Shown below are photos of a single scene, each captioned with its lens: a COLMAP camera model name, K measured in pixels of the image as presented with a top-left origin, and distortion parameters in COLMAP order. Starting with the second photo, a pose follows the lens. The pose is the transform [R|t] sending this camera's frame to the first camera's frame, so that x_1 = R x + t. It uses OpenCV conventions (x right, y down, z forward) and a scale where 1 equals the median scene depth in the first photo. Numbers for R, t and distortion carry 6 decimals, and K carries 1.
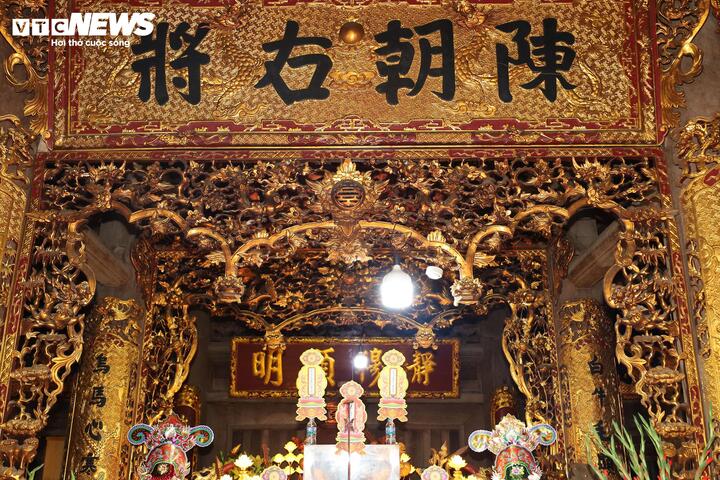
lens RADIAL K [[754.6, 0, 358.9], [0, 754.6, 241.9], [0, 0, 1]] dist [-0.037907, 0.000000]
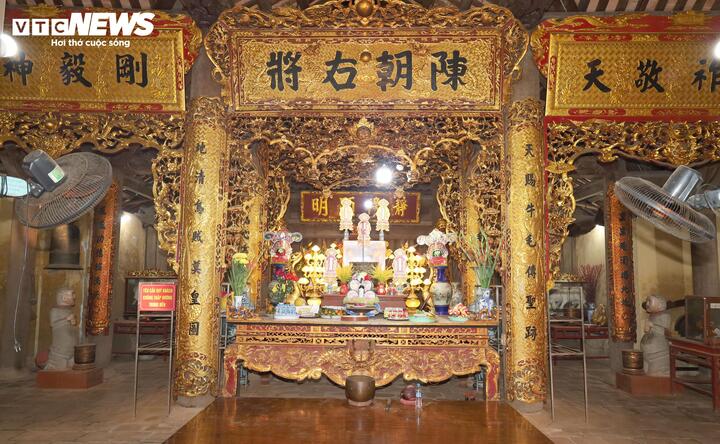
lens RADIAL K [[479.9, 0, 362.9], [0, 479.9, 229.8], [0, 0, 1]] dist [-0.002499, -0.001983]
pose [[0.999923, 0.008655, -0.008881, -0.001192], [-0.006591, 0.977558, 0.210565, -0.079664], [0.010504, -0.210490, 0.977540, -0.483725]]
